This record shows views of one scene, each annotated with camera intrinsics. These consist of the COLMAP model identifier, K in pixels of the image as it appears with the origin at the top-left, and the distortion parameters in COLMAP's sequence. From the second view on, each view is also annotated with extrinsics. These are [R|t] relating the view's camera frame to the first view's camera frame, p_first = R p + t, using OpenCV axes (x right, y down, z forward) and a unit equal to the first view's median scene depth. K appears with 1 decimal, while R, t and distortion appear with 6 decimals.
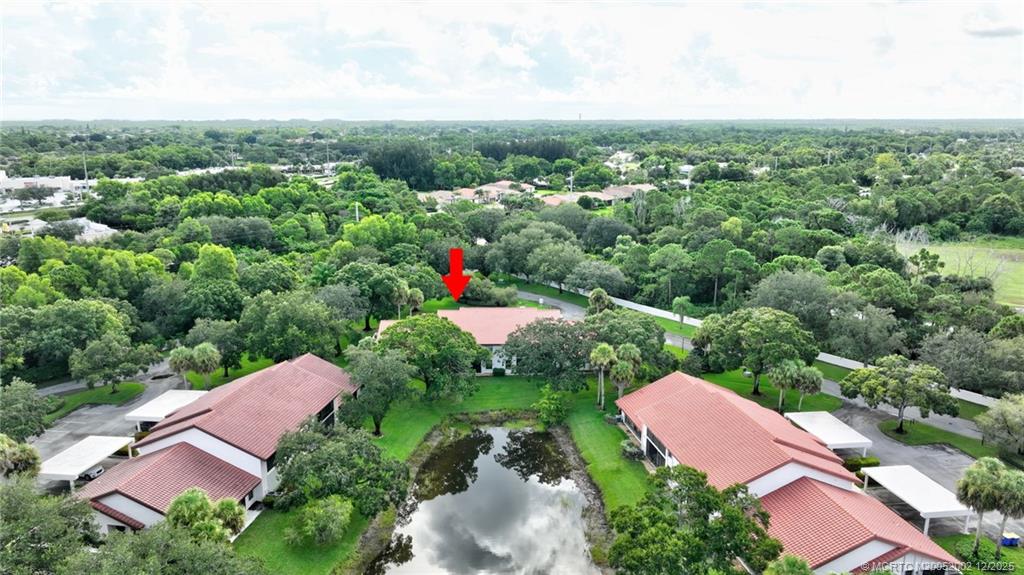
lens RADIAL K [[722.5, 0, 512.0], [0, 722.5, 287.5], [0, 0, 1]] dist [0.004696, 0.005450]
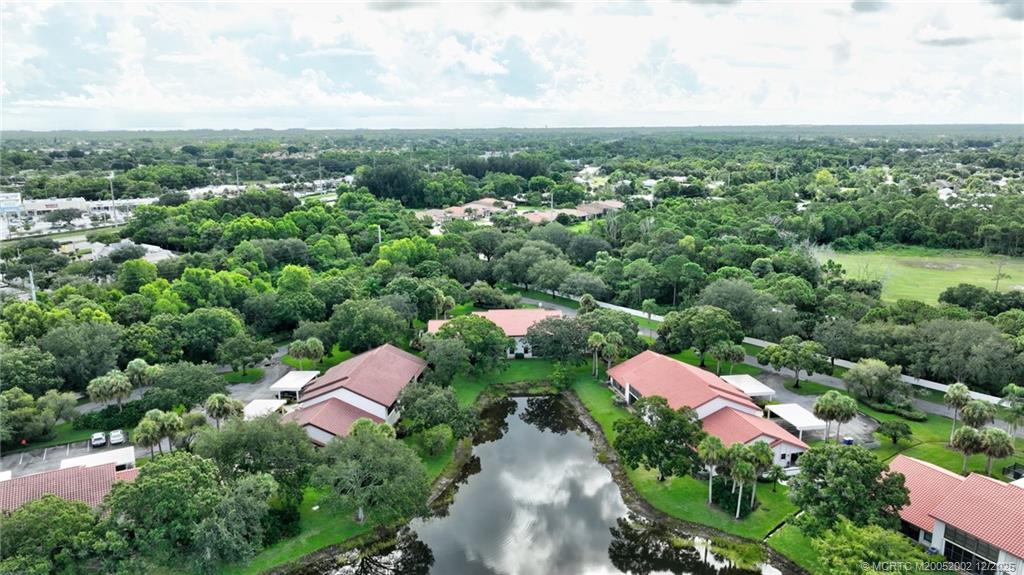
lens RADIAL K [[722.5, 0, 512.0], [0, 722.5, 287.5], [0, 0, 1]] dist [0.004696, 0.005450]
pose [[0.998771, -0.015560, 0.047059, -0.071675], [0.015985, 0.999835, -0.008665, -0.001257], [-0.046916, 0.009406, 0.998855, -0.285332]]
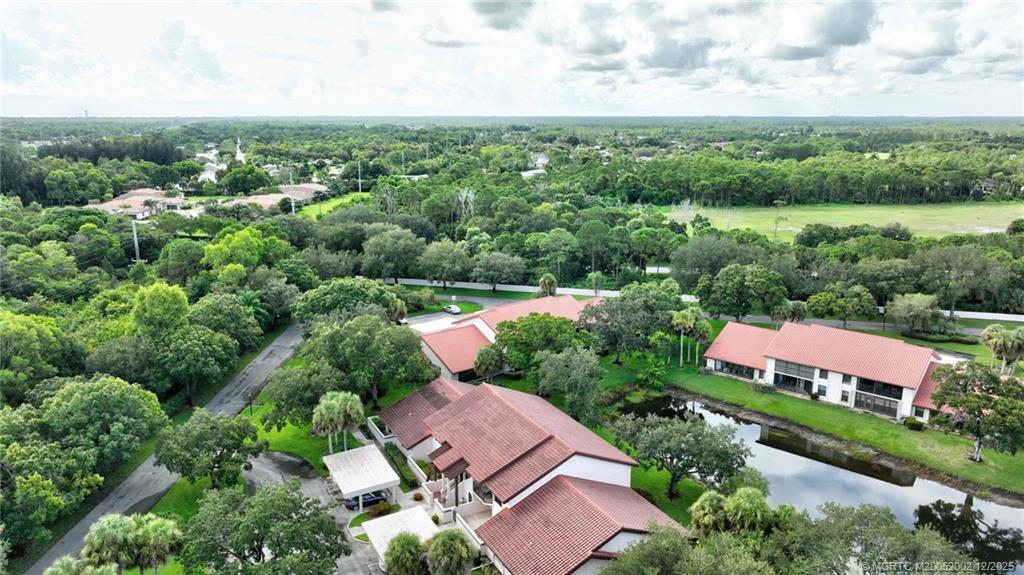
lens RADIAL K [[722.5, 0, 512.0], [0, 722.5, 287.5], [0, 0, 1]] dist [0.004696, 0.005450]
pose [[0.789550, -0.143640, 0.596639, -0.507600], [0.141387, 0.988644, 0.050914, -0.036511], [-0.597177, 0.044157, 0.800893, 0.153935]]
